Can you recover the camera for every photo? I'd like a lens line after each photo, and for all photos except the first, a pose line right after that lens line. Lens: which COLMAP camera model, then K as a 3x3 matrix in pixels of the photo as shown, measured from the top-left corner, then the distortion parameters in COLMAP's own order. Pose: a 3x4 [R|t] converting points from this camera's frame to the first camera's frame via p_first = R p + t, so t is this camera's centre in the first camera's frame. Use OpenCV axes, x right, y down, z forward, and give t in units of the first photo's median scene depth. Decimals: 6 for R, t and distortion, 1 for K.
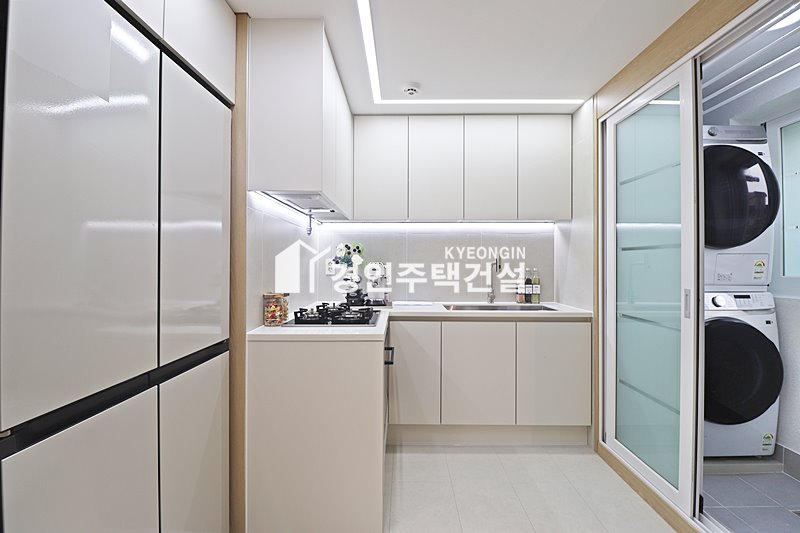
lens RADIAL K [[368.4, 0, 404.6], [0, 368.4, 261.4], [0, 0, 1]] dist [-0.008957, -0.009081]
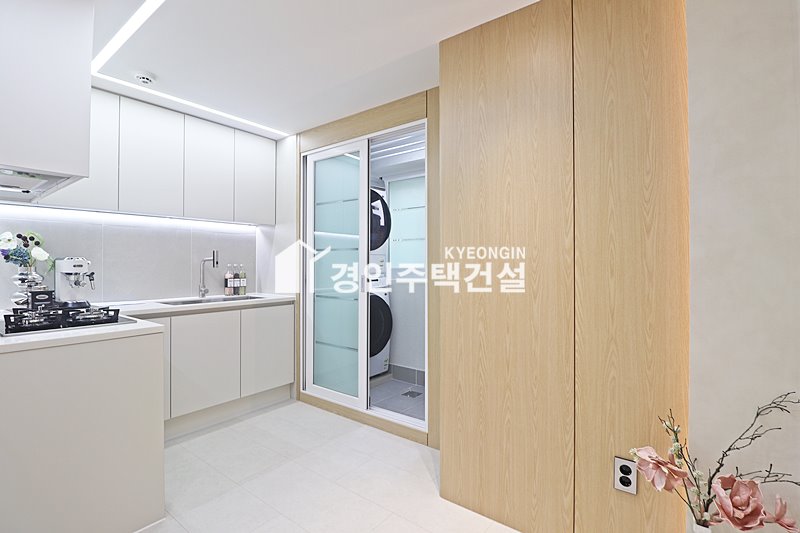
lens RADIAL K [[368.4, 0, 401.4], [0, 368.4, 261.7], [0, 0, 1]] dist [-0.008957, -0.009081]
pose [[0.595704, 0.002148, 0.803201, -0.338129], [-0.004583, 0.999989, 0.000724, 0.009477], [-0.803191, -0.004112, 0.595707, -0.107791]]
